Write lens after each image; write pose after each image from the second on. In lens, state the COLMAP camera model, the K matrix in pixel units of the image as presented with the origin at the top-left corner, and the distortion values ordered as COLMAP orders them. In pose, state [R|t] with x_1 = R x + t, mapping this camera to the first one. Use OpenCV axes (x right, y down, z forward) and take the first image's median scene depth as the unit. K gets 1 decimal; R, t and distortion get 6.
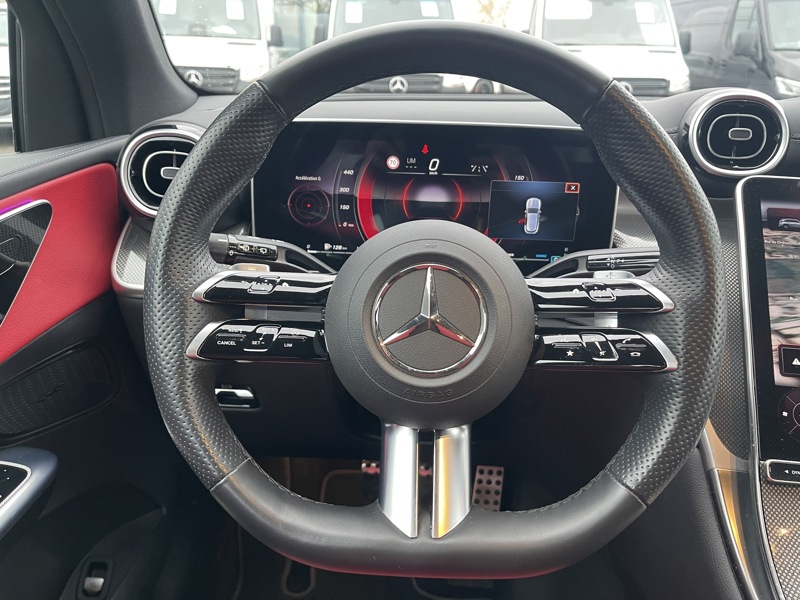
lens RADIAL K [[617.4, 0, 394.0], [0, 617.4, 299.4], [0, 0, 1]] dist [0.050111, -0.082918]
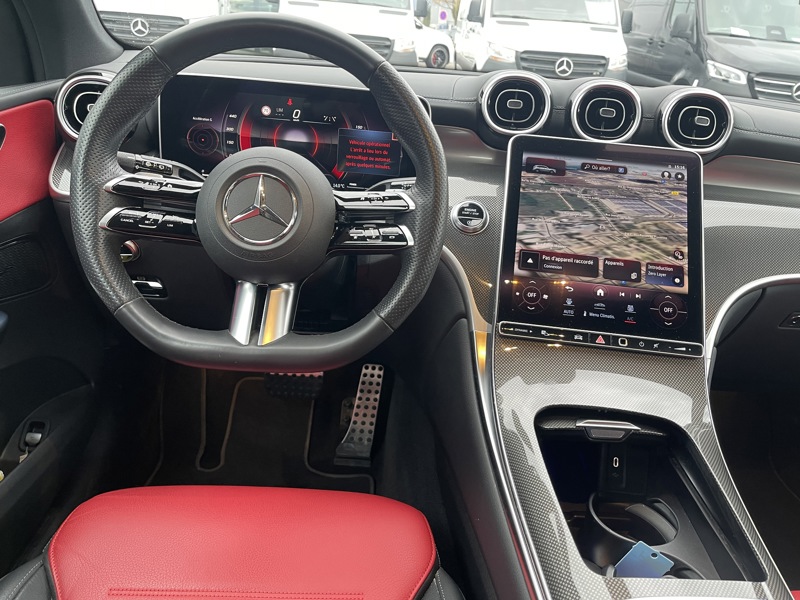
lens RADIAL K [[617.4, 0, 401.2], [0, 617.4, 298.4], [0, 0, 1]] dist [0.050111, -0.082918]
pose [[0.995856, 0.029217, 0.086121, 0.197226], [-0.033768, 0.998083, 0.051863, 0.114435], [-0.084440, -0.054557, 0.994934, -0.420021]]
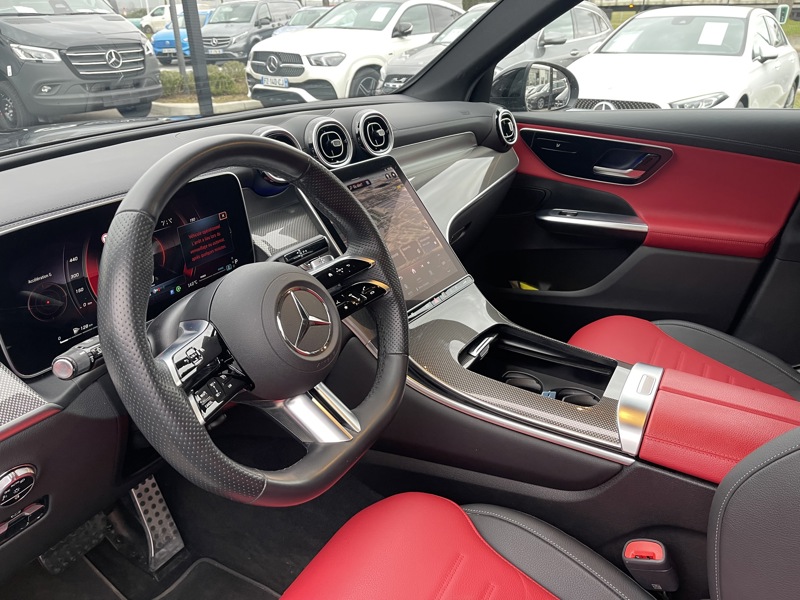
lens RADIAL K [[617.4, 0, 404.6], [0, 617.4, 304.2], [0, 0, 1]] dist [0.050111, -0.082918]
pose [[0.452054, -0.396572, 0.798985, -0.760527], [0.338613, 0.904978, 0.257598, -0.231872], [-0.825220, 0.154099, 0.543383, -0.072100]]
